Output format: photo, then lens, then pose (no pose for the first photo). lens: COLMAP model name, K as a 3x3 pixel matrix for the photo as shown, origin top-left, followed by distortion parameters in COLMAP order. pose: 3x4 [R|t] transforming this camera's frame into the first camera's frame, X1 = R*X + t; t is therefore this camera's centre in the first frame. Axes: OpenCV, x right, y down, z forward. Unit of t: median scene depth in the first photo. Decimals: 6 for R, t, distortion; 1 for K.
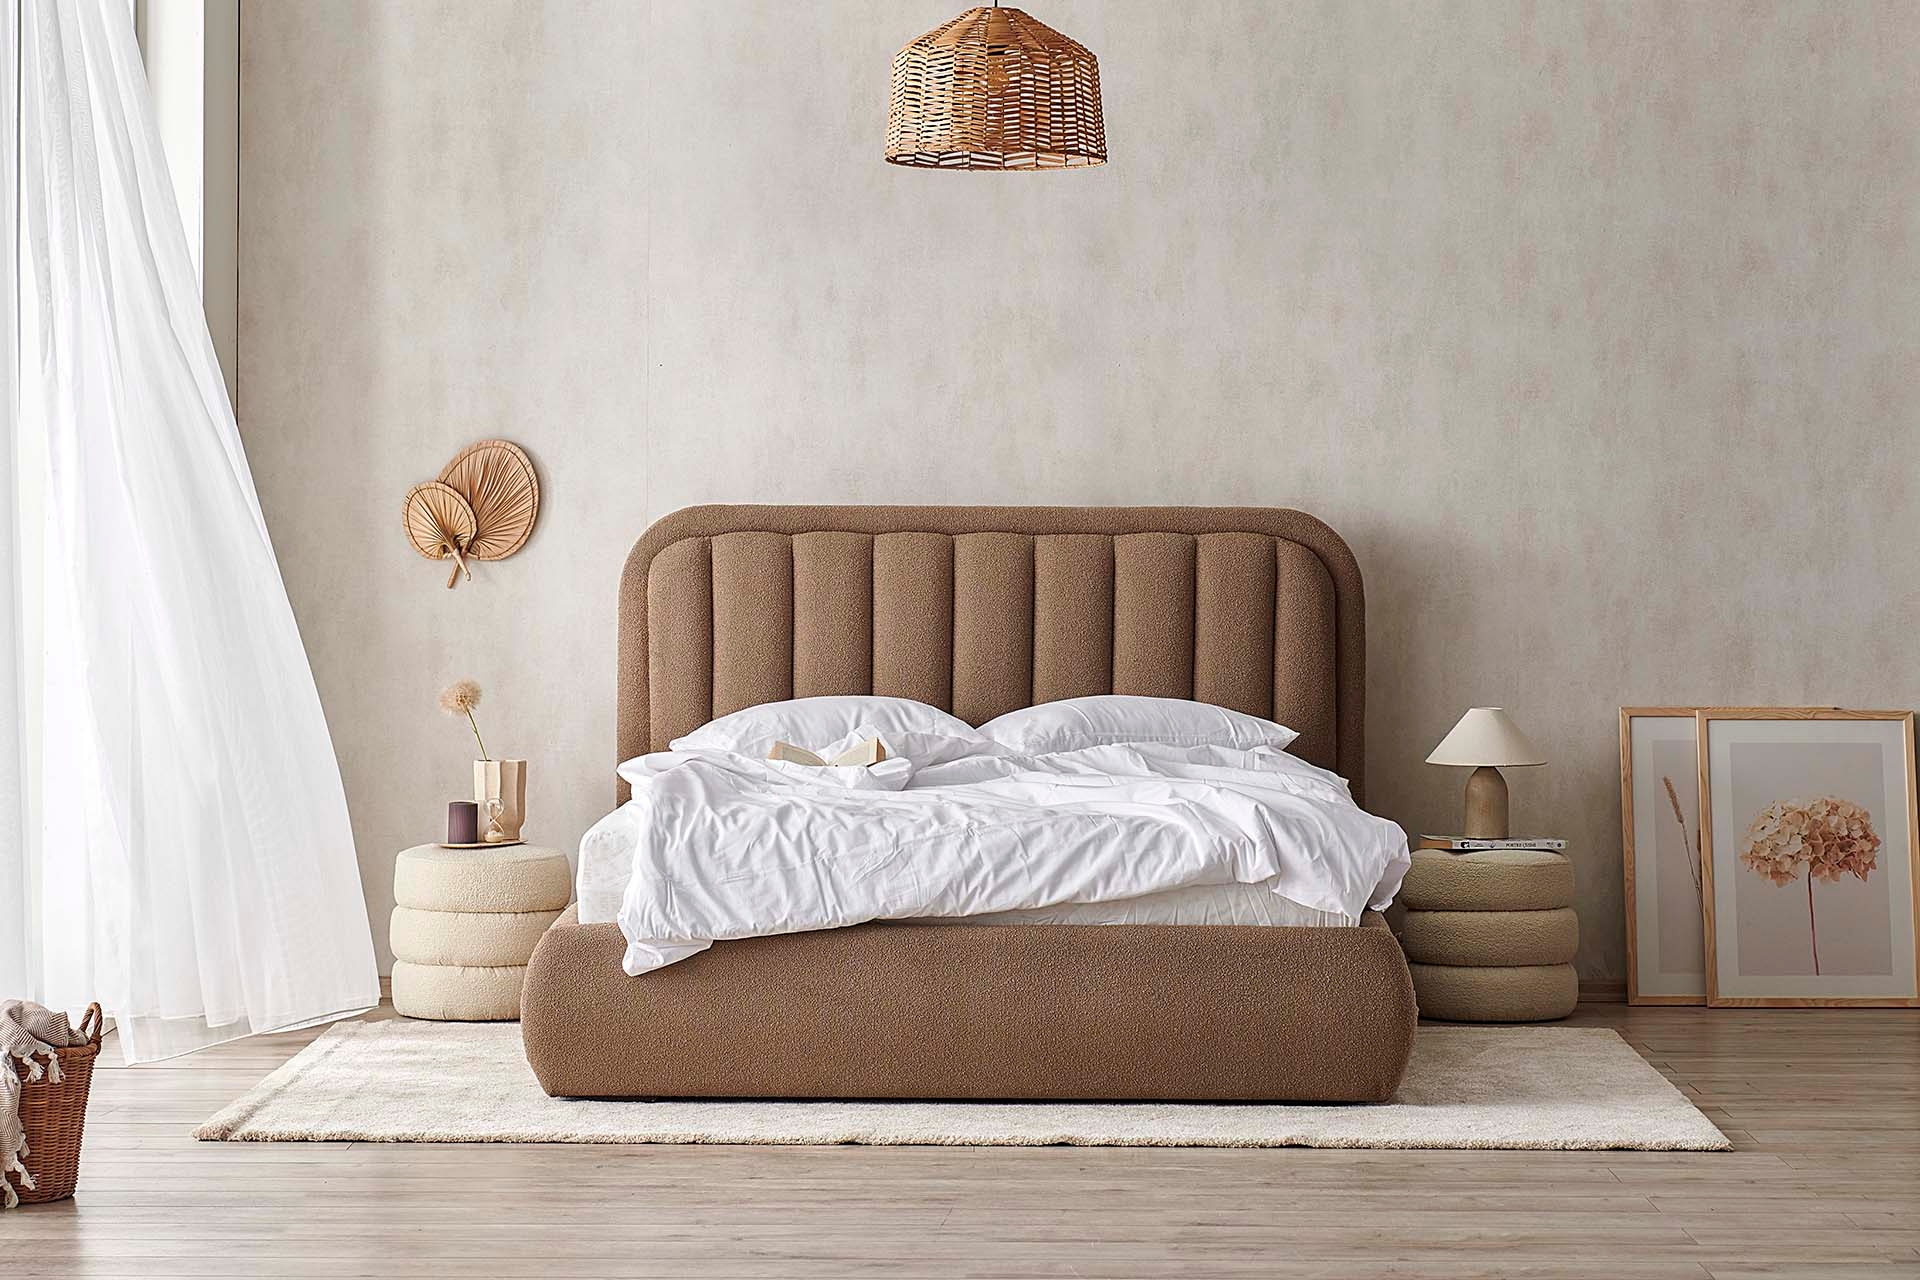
lens RADIAL K [[4704.9, 0, 960.0], [0, 4704.9, 640.0], [0, 0, 1]] dist [0.043036, -0.145411]
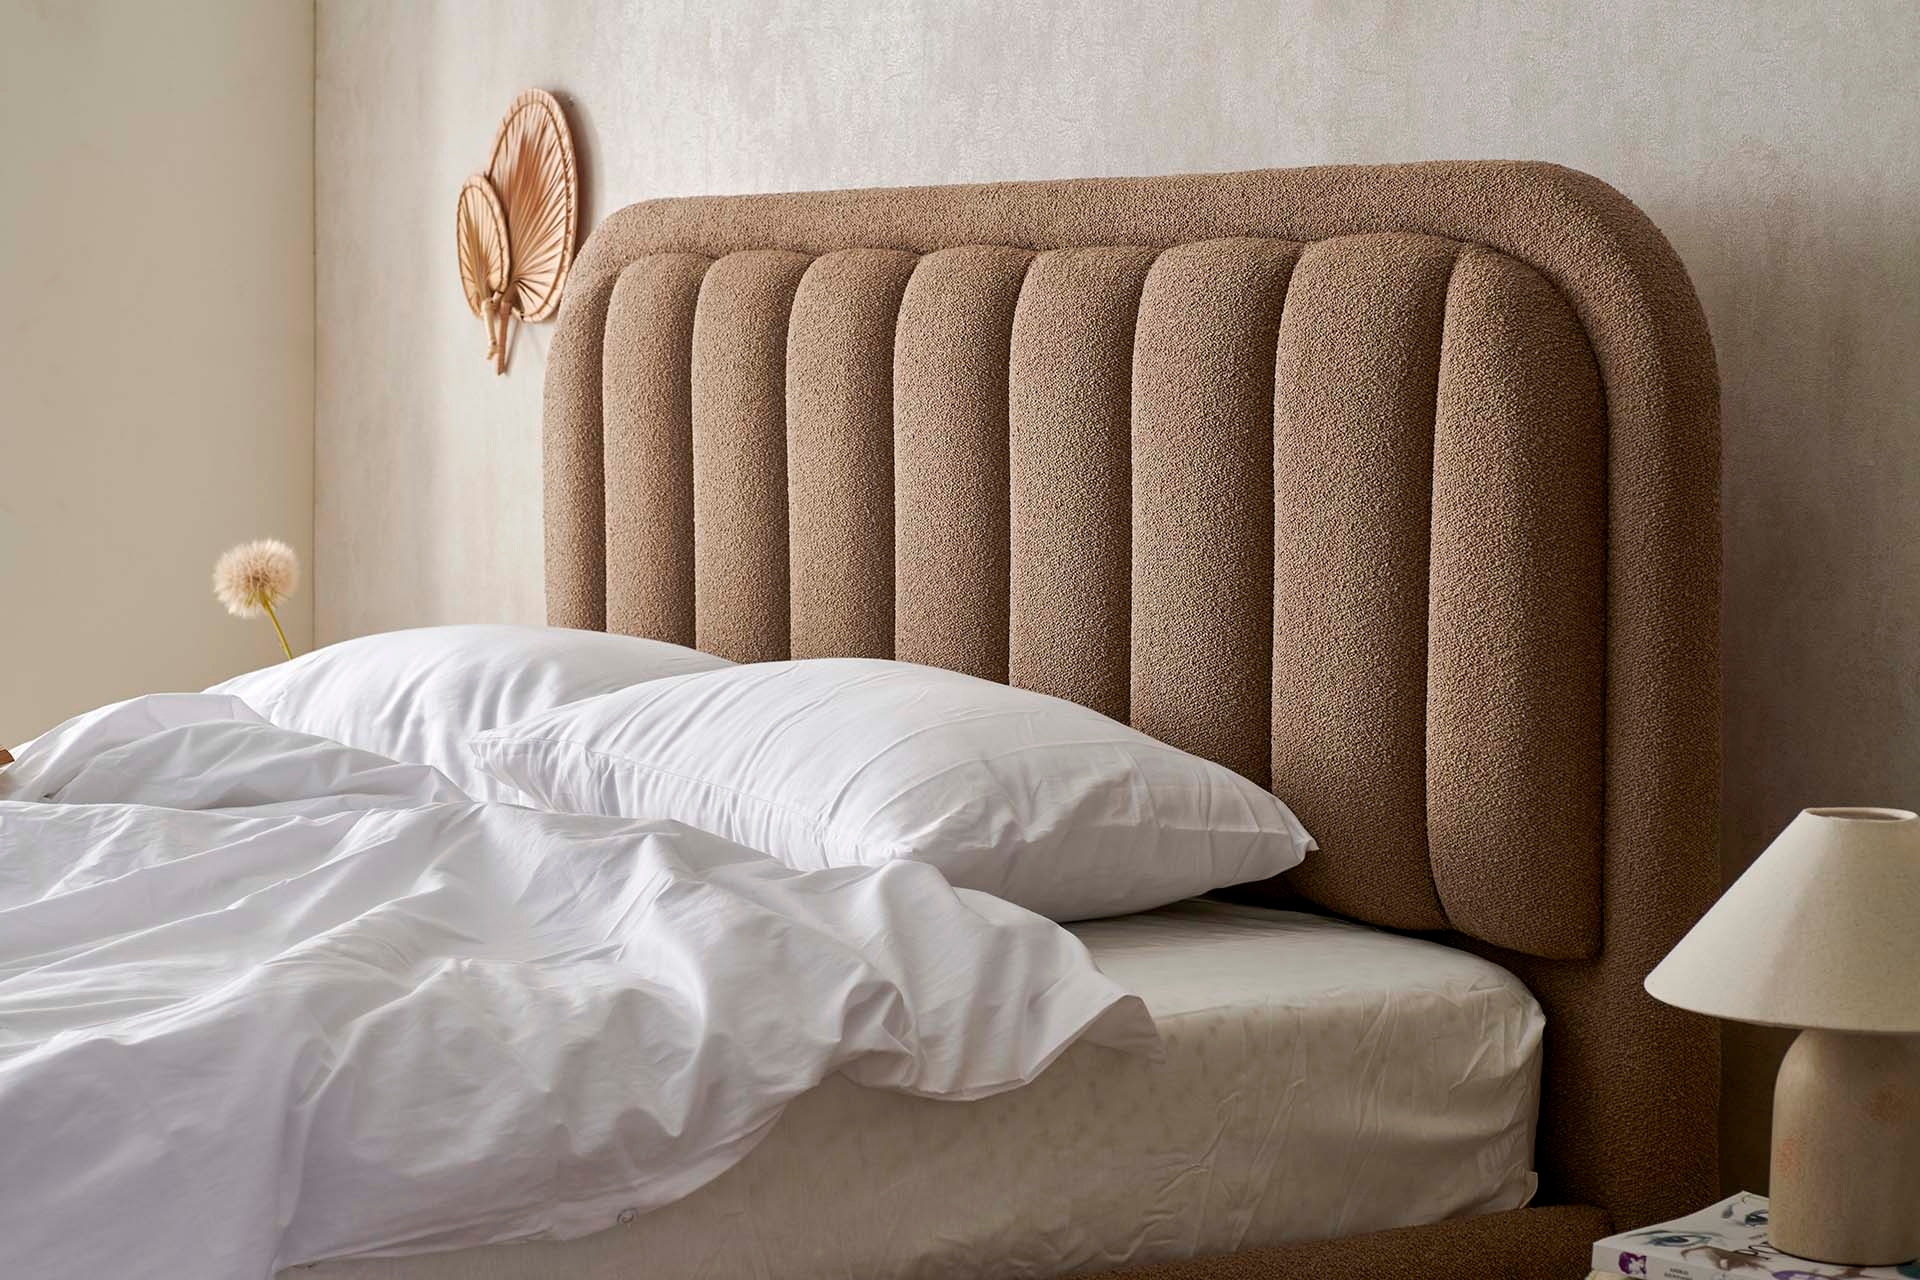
lens RADIAL K [[3607.7, 0, 958.8], [0, 3607.7, 619.1], [0, 0, 1]] dist [0.048225, -0.041461]
pose [[0.576831, 0.065173, -0.814259, 0.271435], [-0.035872, 0.997872, 0.054457, -0.007936], [0.816075, -0.002203, 0.577942, 0.854633]]
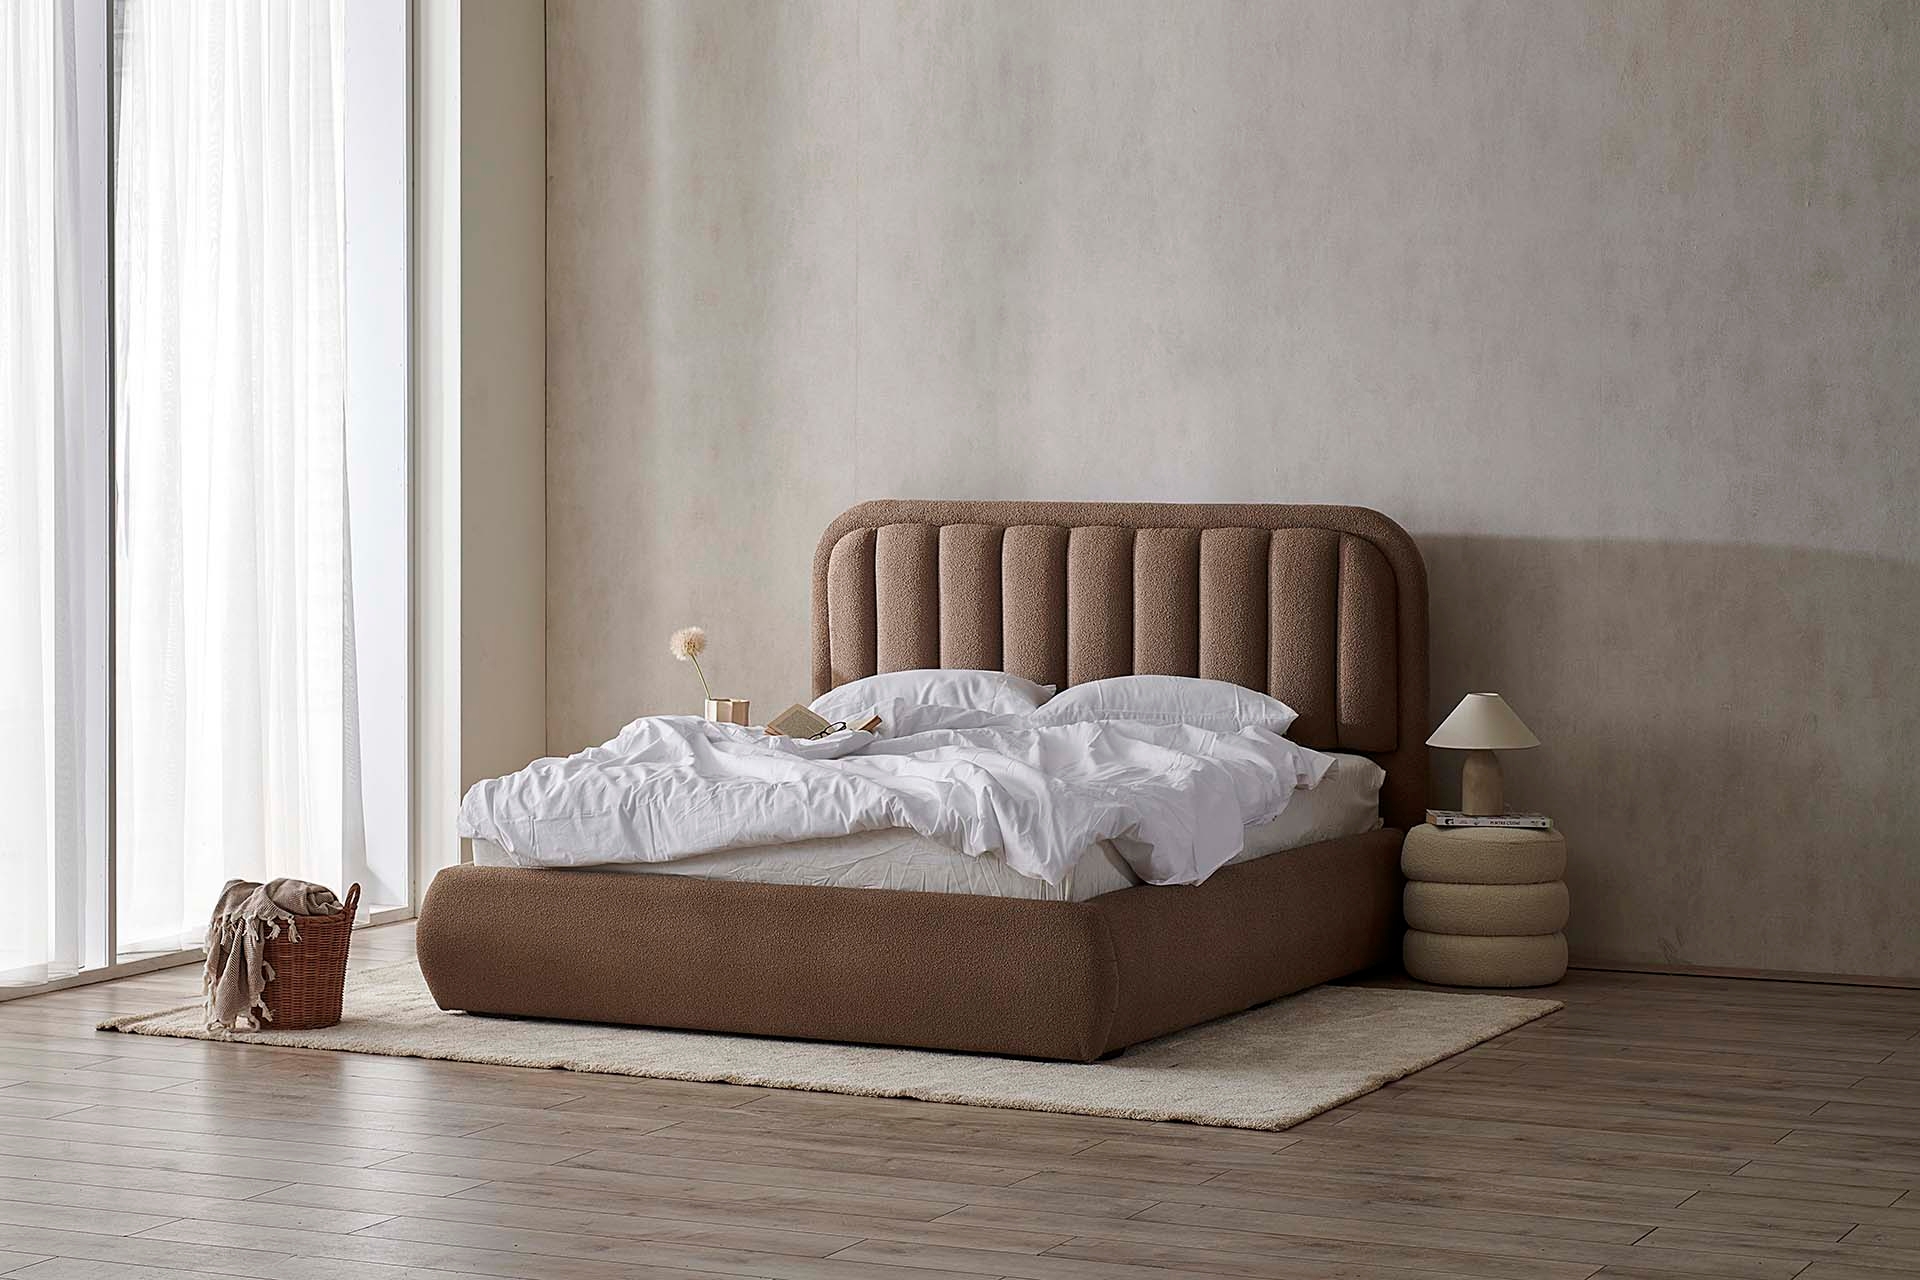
lens RADIAL K [[3978.8, 0, 897.4], [0, 3978.8, 612.6], [0, 0, 1]] dist [0.035617, 0.127761]
pose [[0.902506, 0.018156, -0.430294, 0.388127], [-0.011084, 0.999759, 0.018937, -0.020457], [0.430534, -0.012321, 0.902490, 0.125618]]
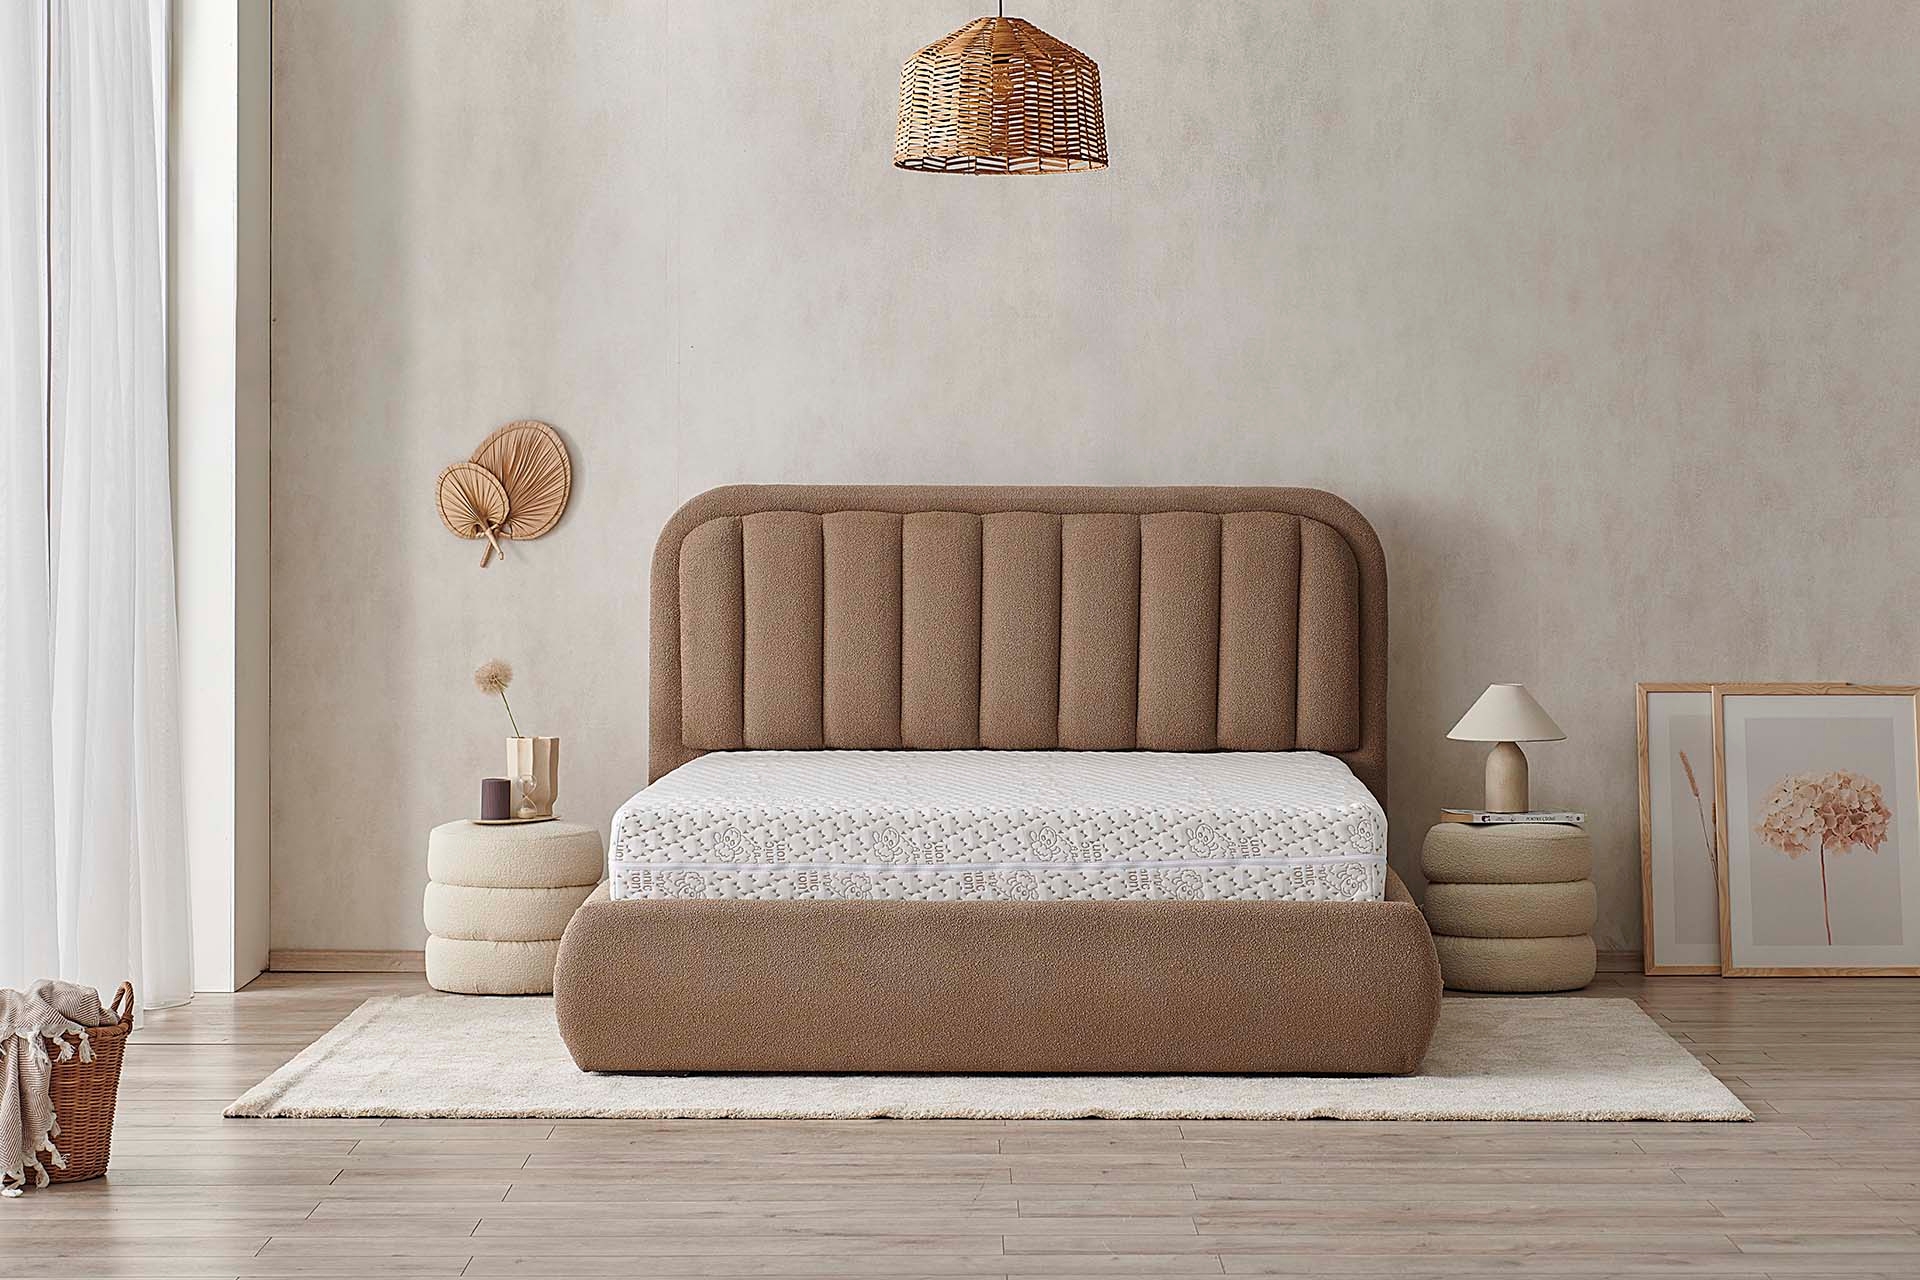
lens RADIAL K [[4560.6, 0, 1102.4], [0, 4560.6, 637.7], [0, 0, 1]] dist [0.058512, -0.083172]
pose [[0.999647, -0.001529, 0.026527, -0.001565], [0.001406, 0.999988, 0.004649, -0.000267], [-0.026534, -0.004610, 0.999637, 0.018406]]
